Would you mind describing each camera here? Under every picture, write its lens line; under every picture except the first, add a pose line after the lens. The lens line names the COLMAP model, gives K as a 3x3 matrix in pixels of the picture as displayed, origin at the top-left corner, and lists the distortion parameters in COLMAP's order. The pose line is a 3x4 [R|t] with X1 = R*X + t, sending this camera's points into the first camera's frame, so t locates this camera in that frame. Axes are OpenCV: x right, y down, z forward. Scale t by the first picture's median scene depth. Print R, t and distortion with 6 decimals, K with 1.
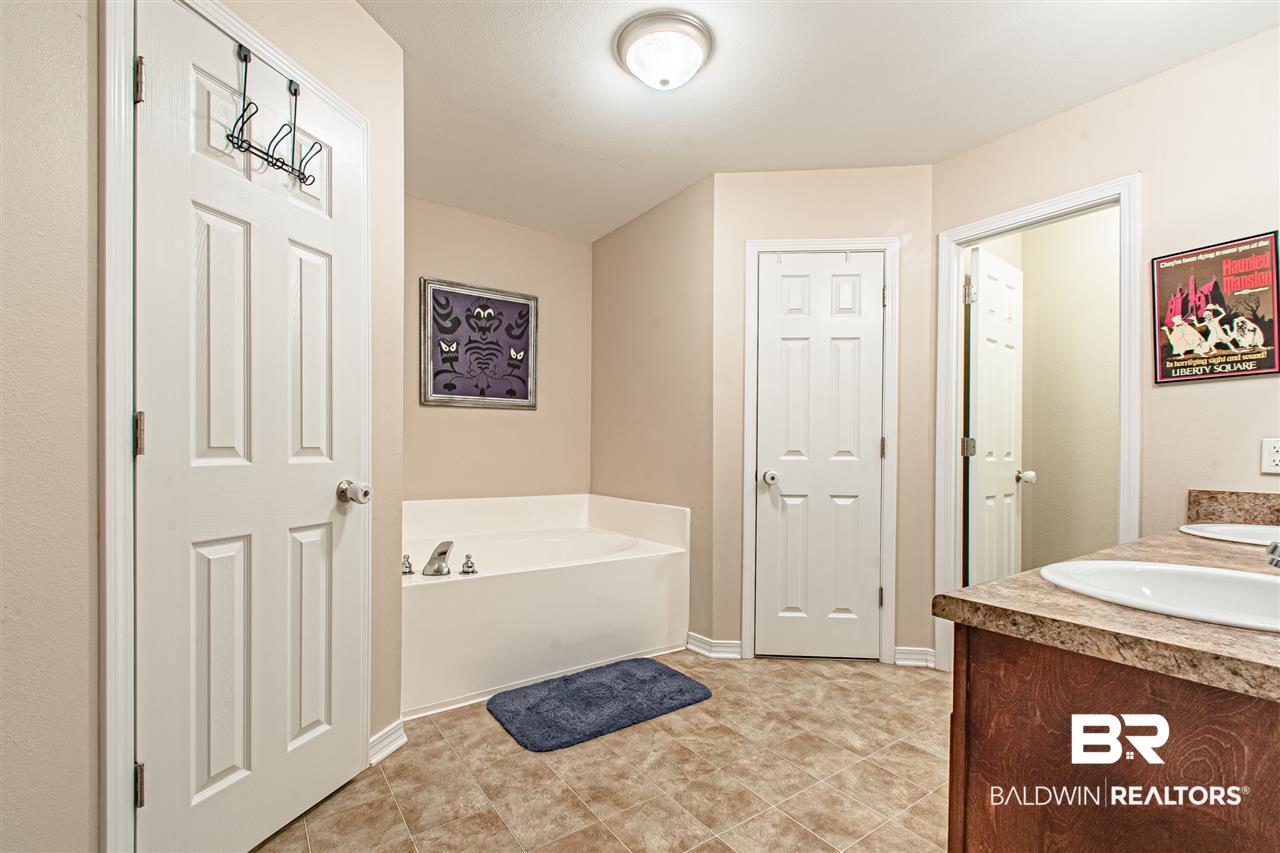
lens RADIAL K [[566.4, 0, 632.5], [0, 566.4, 449.7], [0, 0, 1]] dist [0.000174, 0.000994]
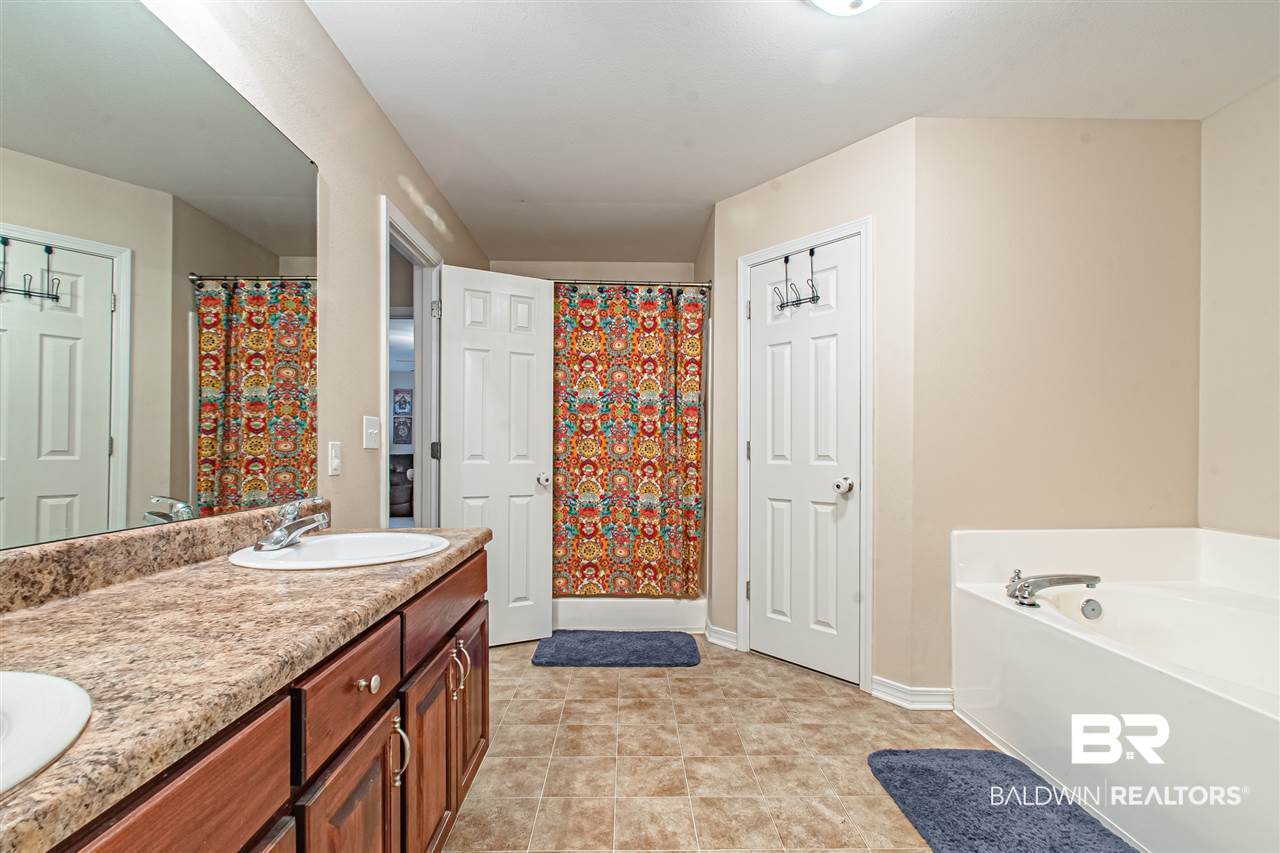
lens RADIAL K [[578.9, 0, 640.5], [0, 578.9, 448.8], [0, 0, 1]] dist [-0.000224, -0.000736]
pose [[-0.564249, -0.007587, -0.825570, 0.769372], [-0.006746, 0.999967, -0.004579, -0.009081], [0.825577, 0.002985, -0.564281, 1.033975]]
